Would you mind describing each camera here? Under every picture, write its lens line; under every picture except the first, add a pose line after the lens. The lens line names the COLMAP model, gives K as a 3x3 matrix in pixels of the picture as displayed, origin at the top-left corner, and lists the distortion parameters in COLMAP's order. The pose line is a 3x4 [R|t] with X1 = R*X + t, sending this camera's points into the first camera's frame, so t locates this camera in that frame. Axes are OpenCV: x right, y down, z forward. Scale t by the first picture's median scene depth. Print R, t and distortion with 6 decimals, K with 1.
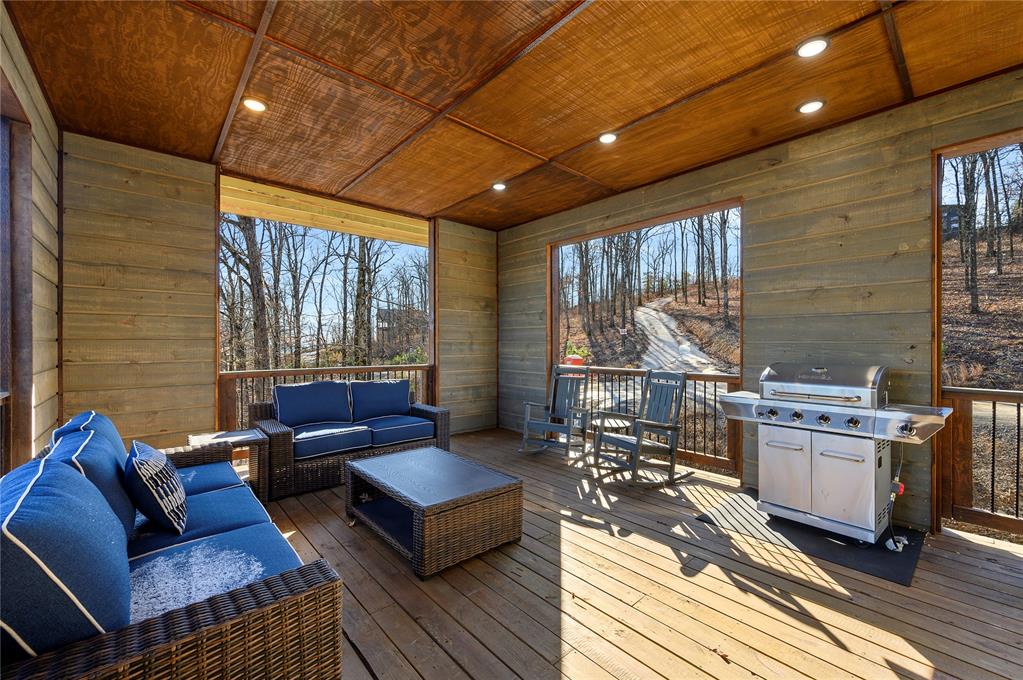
lens RADIAL K [[409.5, 0, 512.9], [0, 409.5, 343.1], [0, 0, 1]] dist [-0.003863, -0.000309]
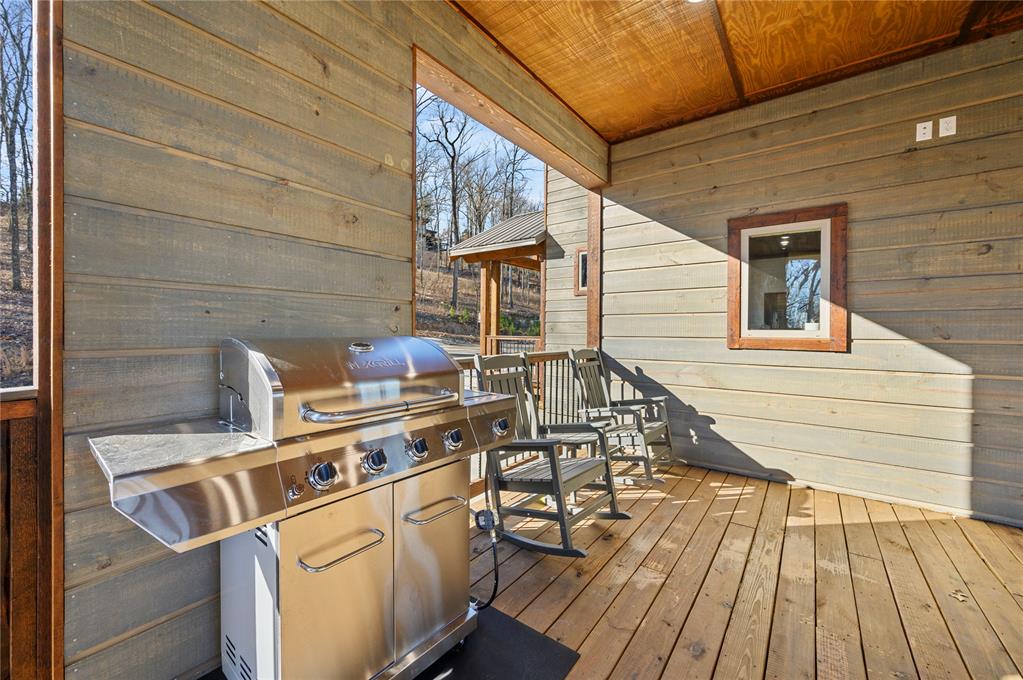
lens RADIAL K [[409.5, 0, 510.5], [0, 409.5, 333.2], [0, 0, 1]] dist [-0.003863, -0.000309]
pose [[-0.199064, -0.010679, 0.979928, 0.236554], [-0.008373, 0.999923, 0.009196, 0.040363], [-0.979951, -0.006374, -0.199138, 0.882691]]
